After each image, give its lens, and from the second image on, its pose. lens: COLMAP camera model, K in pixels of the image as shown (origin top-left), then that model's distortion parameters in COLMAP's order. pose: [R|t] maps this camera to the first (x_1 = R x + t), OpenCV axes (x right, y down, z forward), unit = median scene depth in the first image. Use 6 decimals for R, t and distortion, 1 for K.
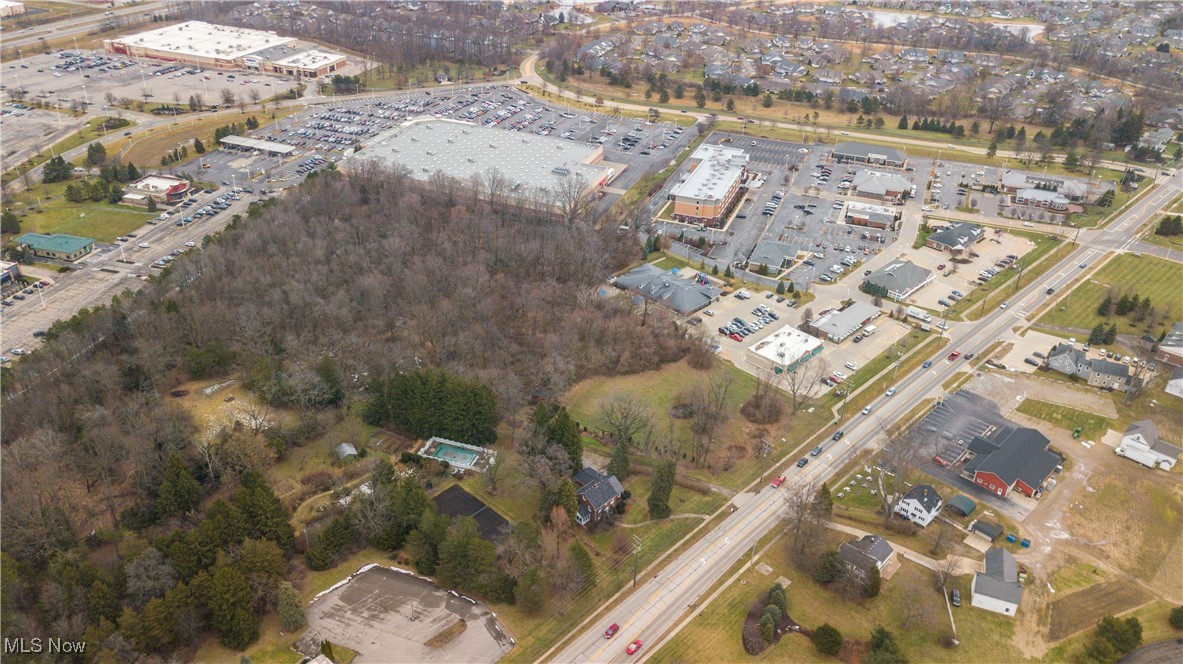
lens RADIAL K [[897.6, 0, 584.8], [0, 897.6, 329.5], [0, 0, 1]] dist [0.023315, 0.016751]
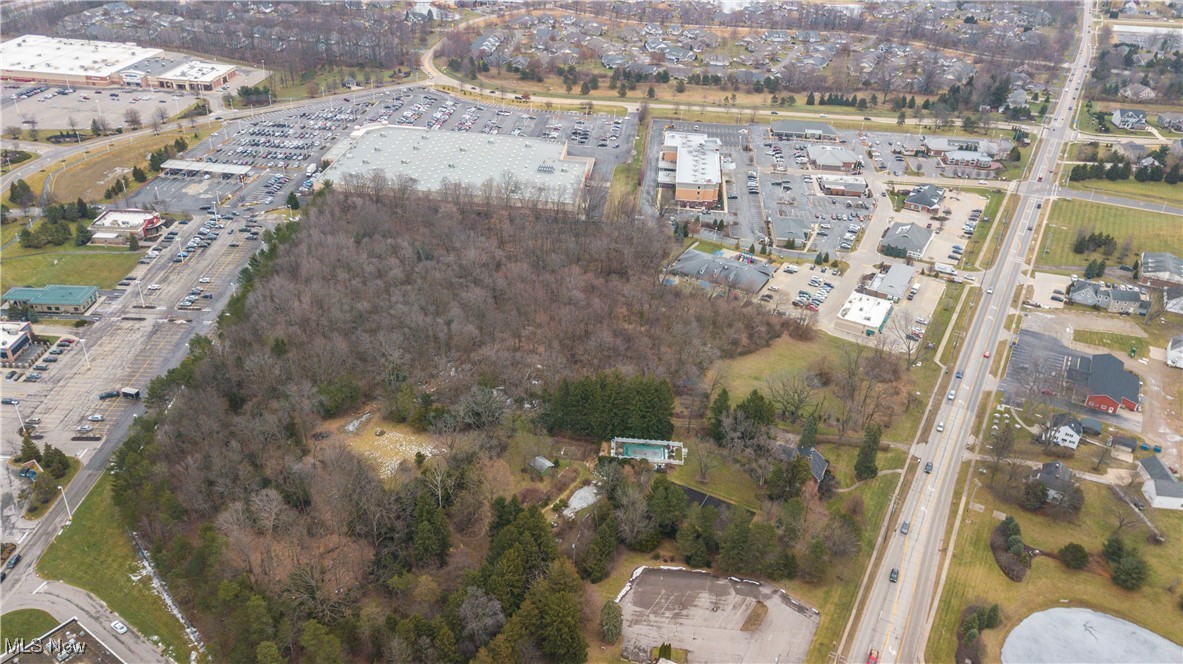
lens RADIAL K [[897.6, 0, 584.8], [0, 897.6, 329.5], [0, 0, 1]] dist [0.023315, 0.016751]
pose [[0.965256, -0.123199, 0.230439, -0.252028], [0.120902, 0.992371, 0.024119, -0.018166], [-0.231652, 0.004580, 0.972788, 0.016123]]
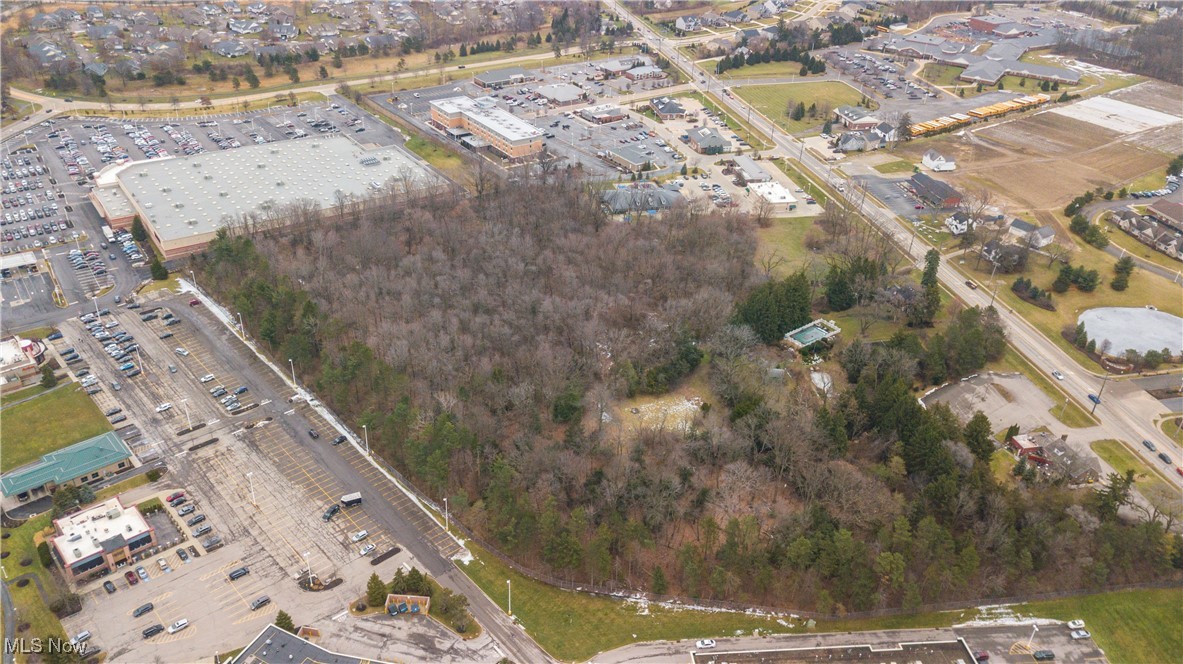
lens RADIAL K [[897.6, 0, 584.8], [0, 897.6, 329.5], [0, 0, 1]] dist [0.023315, 0.016751]
pose [[0.548772, -0.435230, 0.713740, -0.696583], [0.396152, 0.887223, 0.236429, -0.163434], [-0.736147, 0.153003, 0.659300, 0.247324]]
